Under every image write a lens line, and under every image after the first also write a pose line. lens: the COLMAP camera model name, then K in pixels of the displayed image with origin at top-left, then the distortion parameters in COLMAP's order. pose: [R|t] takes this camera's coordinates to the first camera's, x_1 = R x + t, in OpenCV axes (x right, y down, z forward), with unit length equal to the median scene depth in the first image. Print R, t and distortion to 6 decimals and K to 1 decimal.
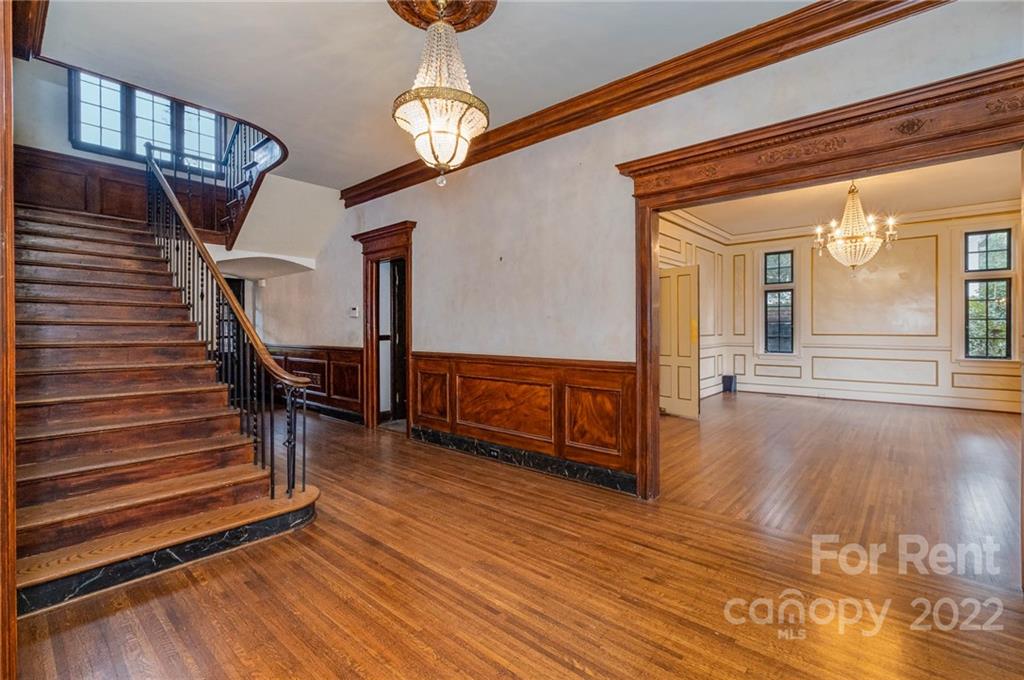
lens RADIAL K [[459.3, 0, 507.0], [0, 459.3, 330.7], [0, 0, 1]] dist [-0.004112, -0.000268]
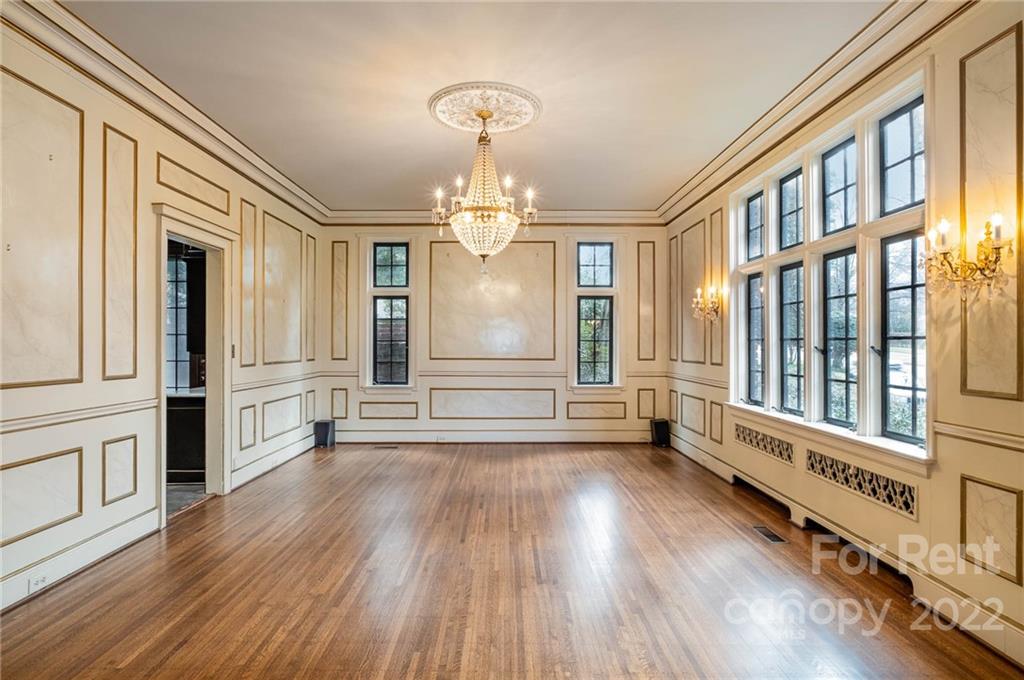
lens RADIAL K [[531.2, 0, 510.5], [0, 531.2, 339.3], [0, 0, 1]] dist [-0.006171, 0.000216]
pose [[0.741945, 0.011980, 0.670354, 0.218810], [-0.000626, 0.999852, -0.017176, -0.009613], [-0.670461, 0.012324, 0.741842, 0.324291]]
